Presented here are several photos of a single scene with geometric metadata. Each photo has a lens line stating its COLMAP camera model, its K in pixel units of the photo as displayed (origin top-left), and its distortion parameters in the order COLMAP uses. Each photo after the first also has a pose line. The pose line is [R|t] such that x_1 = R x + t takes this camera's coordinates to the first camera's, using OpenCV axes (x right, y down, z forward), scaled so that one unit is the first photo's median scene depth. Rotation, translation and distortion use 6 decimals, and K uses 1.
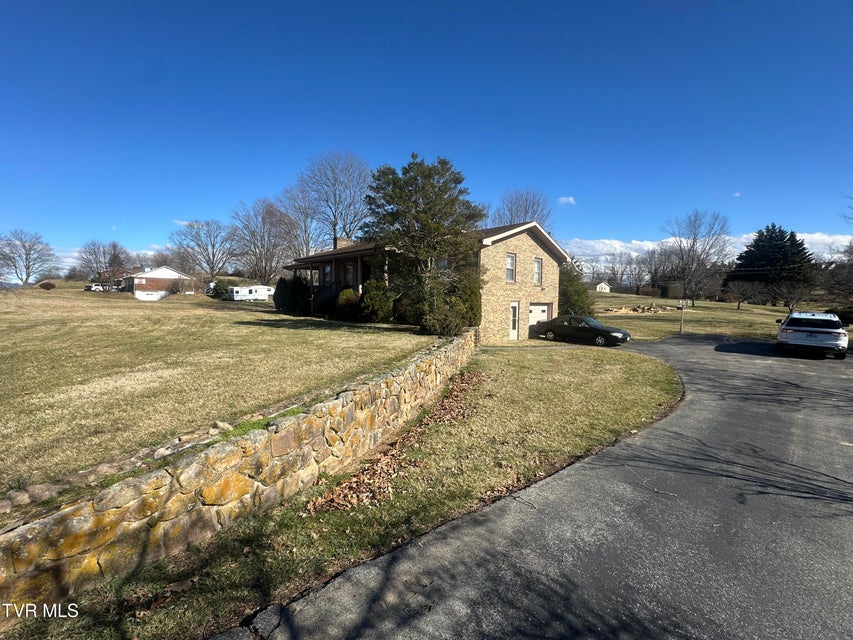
lens RADIAL K [[368.2, 0, 425.5], [0, 368.2, 315.0], [0, 0, 1]] dist [0.002344, 0.000538]
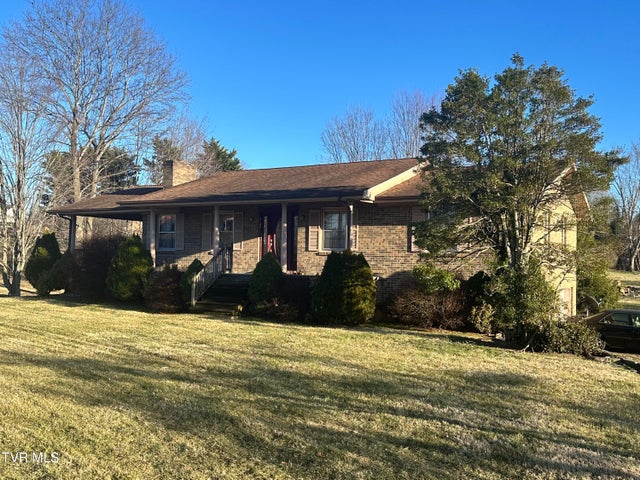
lens RADIAL K [[658.8, 0, 321.4], [0, 658.8, 238.1], [0, 0, 1]] dist [0.126512, 0.000000]
pose [[0.966481, 0.021831, 0.255808, -0.128626], [-0.000743, 0.996612, -0.082247, -0.008464], [-0.256737, 0.079300, 0.963223, 0.005553]]
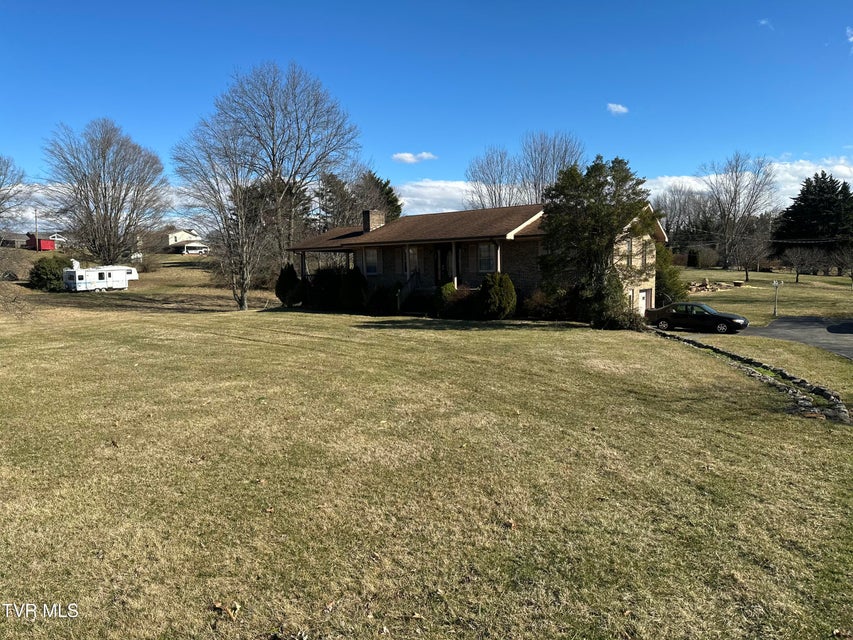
lens RADIAL K [[599.5, 0, 424.6], [0, 599.5, 323.8], [0, 0, 1]] dist [0.024433, -0.004846]
pose [[0.978394, -0.046224, 0.201518, -0.178462], [0.037393, 0.998175, 0.047413, -0.013455], [-0.203341, -0.038853, 0.978337, -0.116458]]
